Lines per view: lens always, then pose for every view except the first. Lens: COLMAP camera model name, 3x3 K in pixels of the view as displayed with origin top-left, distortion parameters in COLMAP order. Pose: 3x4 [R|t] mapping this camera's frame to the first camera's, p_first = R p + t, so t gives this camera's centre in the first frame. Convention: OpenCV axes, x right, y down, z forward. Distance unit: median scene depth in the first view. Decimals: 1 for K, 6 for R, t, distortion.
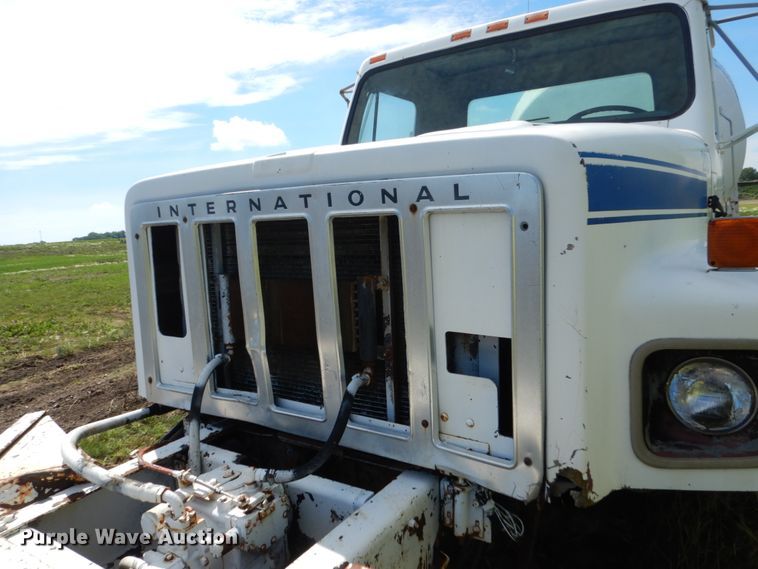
lens RADIAL K [[540.2, 0, 373.5], [0, 540.2, 283.5], [0, 0, 1]] dist [-0.006827, -0.005721]
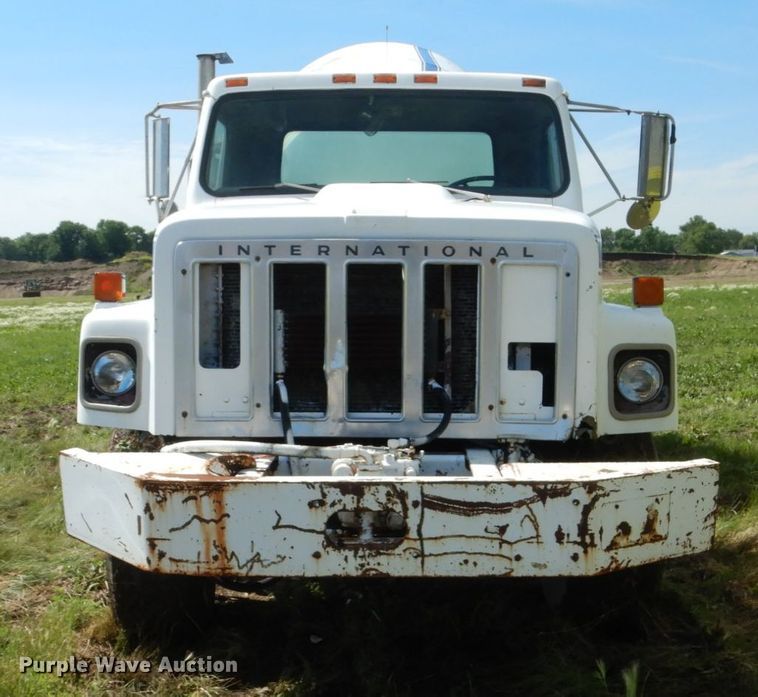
lens RADIAL K [[1193.6, 0, 379.4], [0, 1193.6, 392.9], [0, 0, 1]] dist [0.020727, -0.132655]
pose [[0.840424, 0.000853, 0.541928, -1.869184], [0.023532, 0.998998, -0.038066, 0.328714], [-0.541418, 0.044744, 0.839562, -1.522099]]
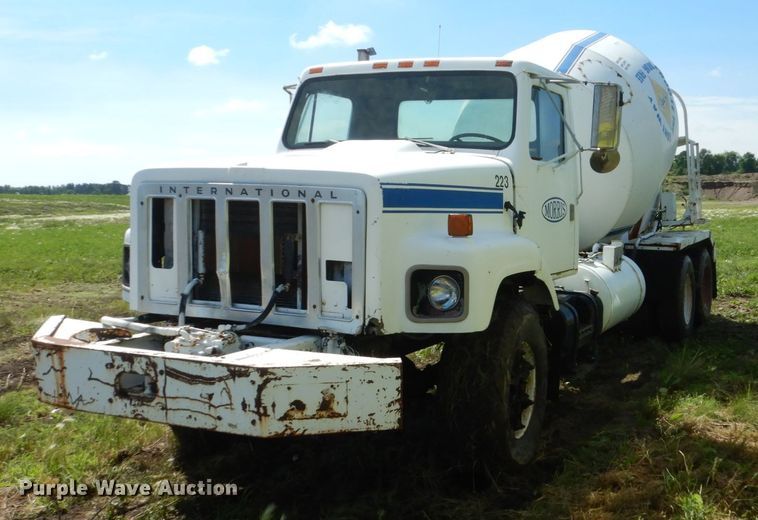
lens RADIAL K [[841.7, 0, 504.3], [0, 841.7, 256.9], [0, 0, 1]] dist [0.006960, -0.019238]
pose [[0.977718, 0.052866, 0.203156, 0.136872], [-0.043236, 0.997734, -0.051556, 0.201672], [-0.205421, 0.041624, 0.977788, -2.181139]]
